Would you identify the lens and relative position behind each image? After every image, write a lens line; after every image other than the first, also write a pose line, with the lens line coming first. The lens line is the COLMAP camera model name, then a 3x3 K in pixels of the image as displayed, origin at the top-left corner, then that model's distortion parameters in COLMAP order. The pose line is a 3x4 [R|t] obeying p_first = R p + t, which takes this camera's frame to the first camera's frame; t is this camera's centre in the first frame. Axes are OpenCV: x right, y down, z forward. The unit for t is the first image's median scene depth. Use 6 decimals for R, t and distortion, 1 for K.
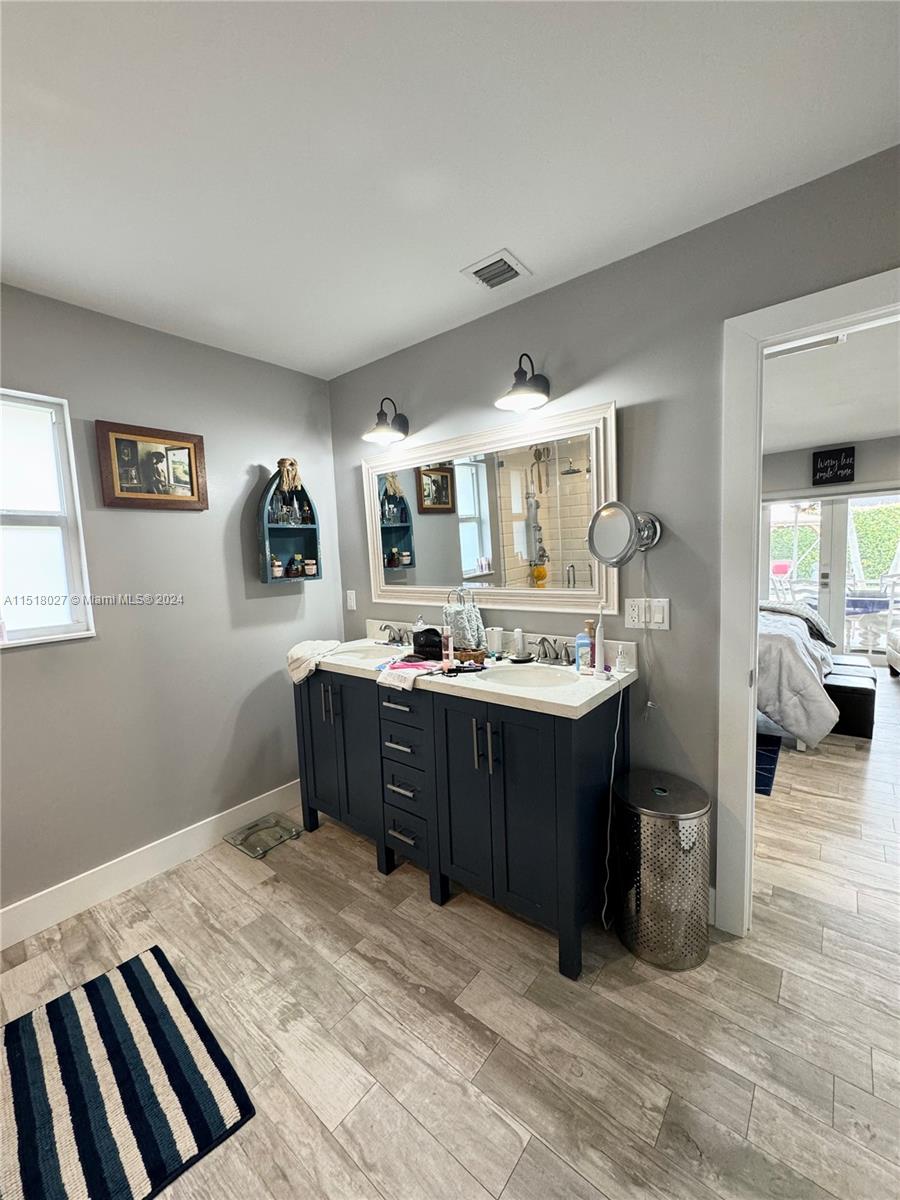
lens RADIAL K [[477.1, 0, 452.7], [0, 477.1, 600.6], [0, 0, 1]] dist [-0.001910, 0.001117]
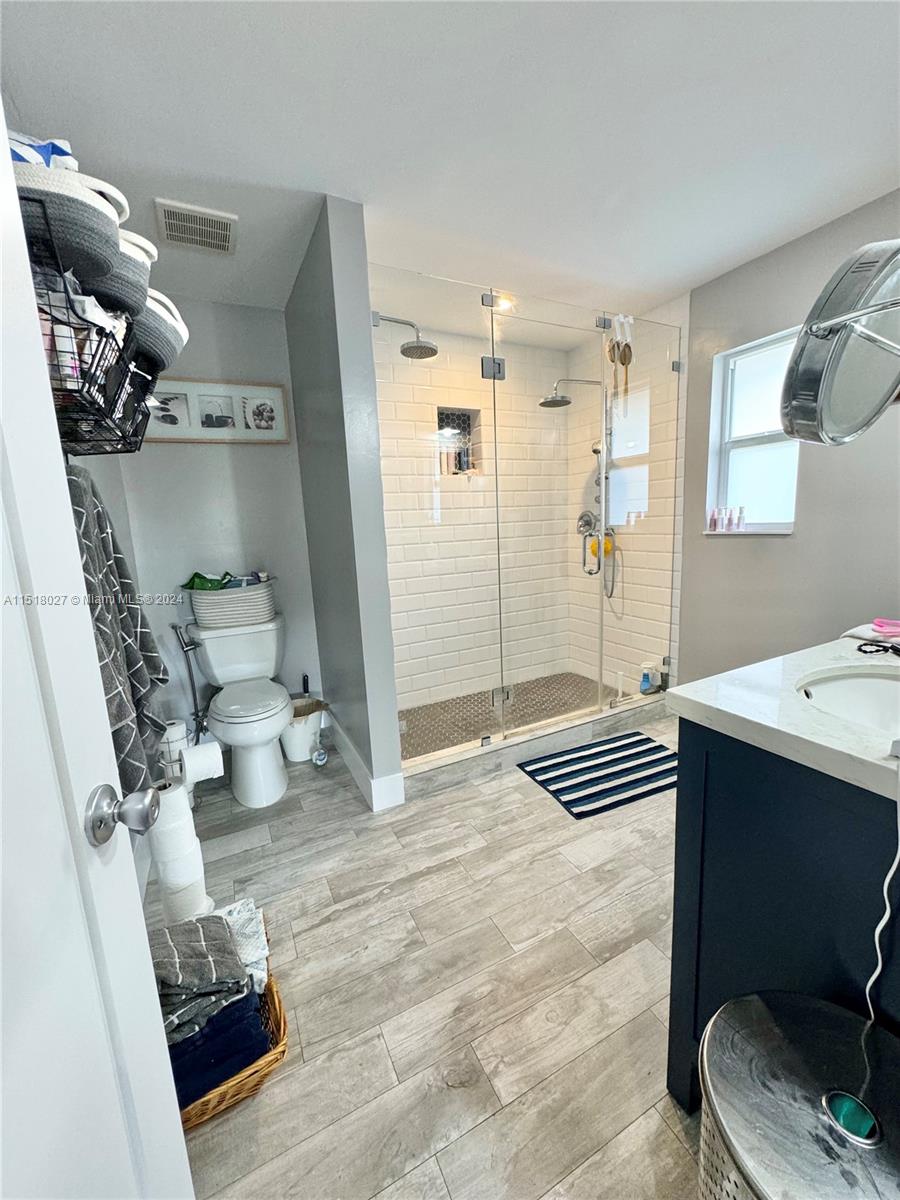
lens RADIAL K [[477.1, 0, 450.4], [0, 477.1, 600.3], [0, 0, 1]] dist [-0.001910, 0.001117]
pose [[-0.401579, 0.207639, -0.891976, 1.059996], [-0.024823, 0.971133, 0.237242, -0.039958], [0.915488, 0.117412, -0.384832, 1.129836]]
